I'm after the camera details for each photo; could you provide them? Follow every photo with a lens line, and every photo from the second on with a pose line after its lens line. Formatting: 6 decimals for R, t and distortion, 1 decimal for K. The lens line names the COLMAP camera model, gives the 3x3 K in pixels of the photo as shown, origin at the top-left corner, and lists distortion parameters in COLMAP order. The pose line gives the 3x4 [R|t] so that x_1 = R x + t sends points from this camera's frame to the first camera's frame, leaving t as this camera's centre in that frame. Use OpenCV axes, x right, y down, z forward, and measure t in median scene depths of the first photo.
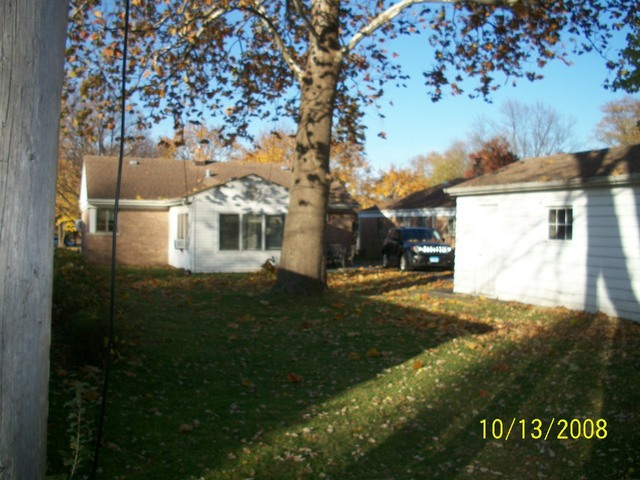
lens RADIAL K [[657.8, 0, 320.0], [0, 657.8, 240.0], [0, 0, 1]] dist [-0.221849, 0.151277]
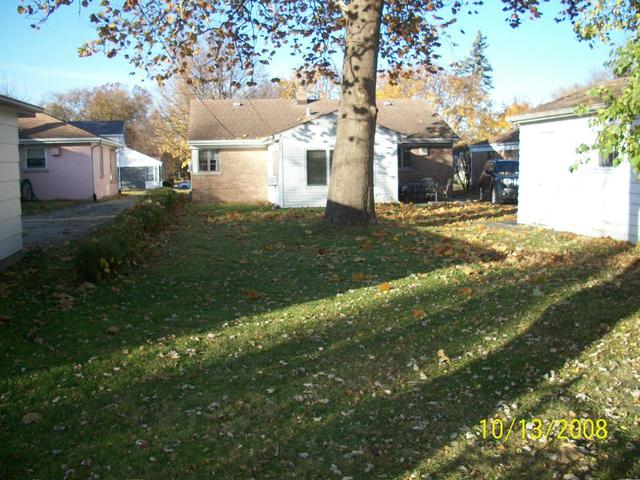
lens RADIAL K [[653.1, 0, 320.0], [0, 653.1, 240.0], [0, 0, 1]] dist [-0.131634, 0.019011]
pose [[0.976439, -0.001168, -0.215789, 0.090795], [0.021351, 0.995602, 0.091222, 0.007388], [0.214733, -0.093680, 0.972170, -0.010738]]
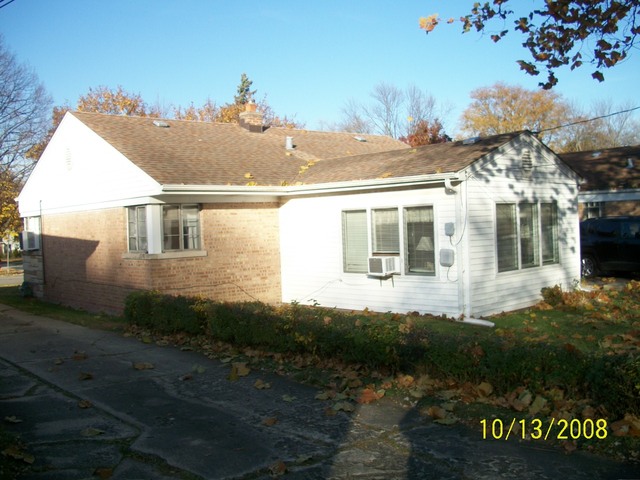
lens RADIAL K [[657.8, 0, 320.0], [0, 657.8, 240.0], [0, 0, 1]] dist [-0.221849, 0.151277]
pose [[0.947870, -0.052728, 0.314265, -0.457952], [0.052162, 0.998586, 0.010217, -0.023984], [-0.314360, 0.006709, 0.949280, 0.563100]]
